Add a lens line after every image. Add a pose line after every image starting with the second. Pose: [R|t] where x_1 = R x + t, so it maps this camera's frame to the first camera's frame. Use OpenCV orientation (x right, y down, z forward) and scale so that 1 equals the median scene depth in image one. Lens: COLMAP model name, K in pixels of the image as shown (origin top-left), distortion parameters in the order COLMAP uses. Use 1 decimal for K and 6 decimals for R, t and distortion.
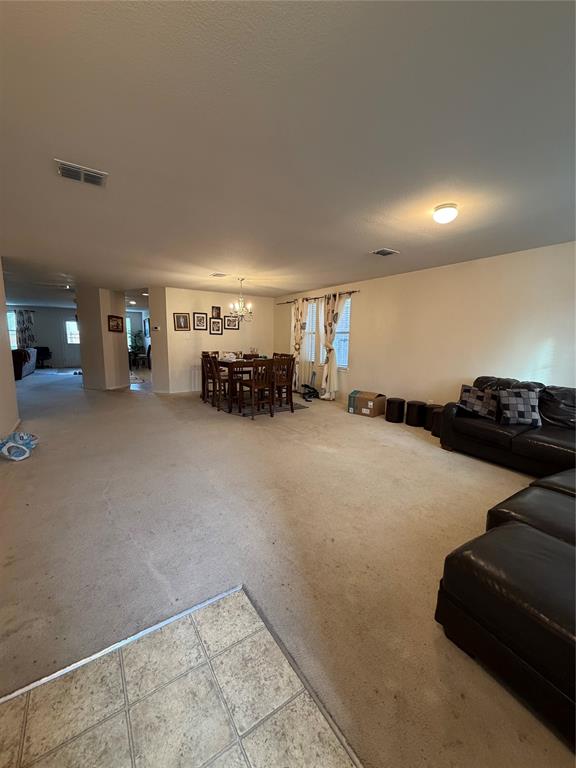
lens RADIAL K [[305.9, 0, 291.8], [0, 305.9, 386.4], [0, 0, 1]] dist [0.000573, 0.000117]
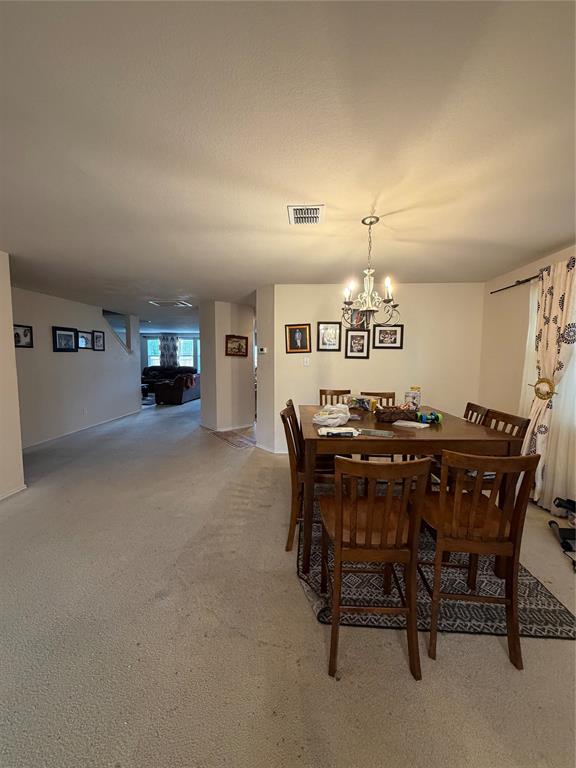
lens RADIAL K [[305.9, 0, 289.9], [0, 305.9, 383.7], [0, 0, 1]] dist [0.000573, 0.000117]
pose [[0.789711, 0.040345, -0.612151, 0.001019], [-0.089500, 0.994736, -0.049900, -0.087403], [0.606915, 0.094194, 0.789165, 0.504815]]
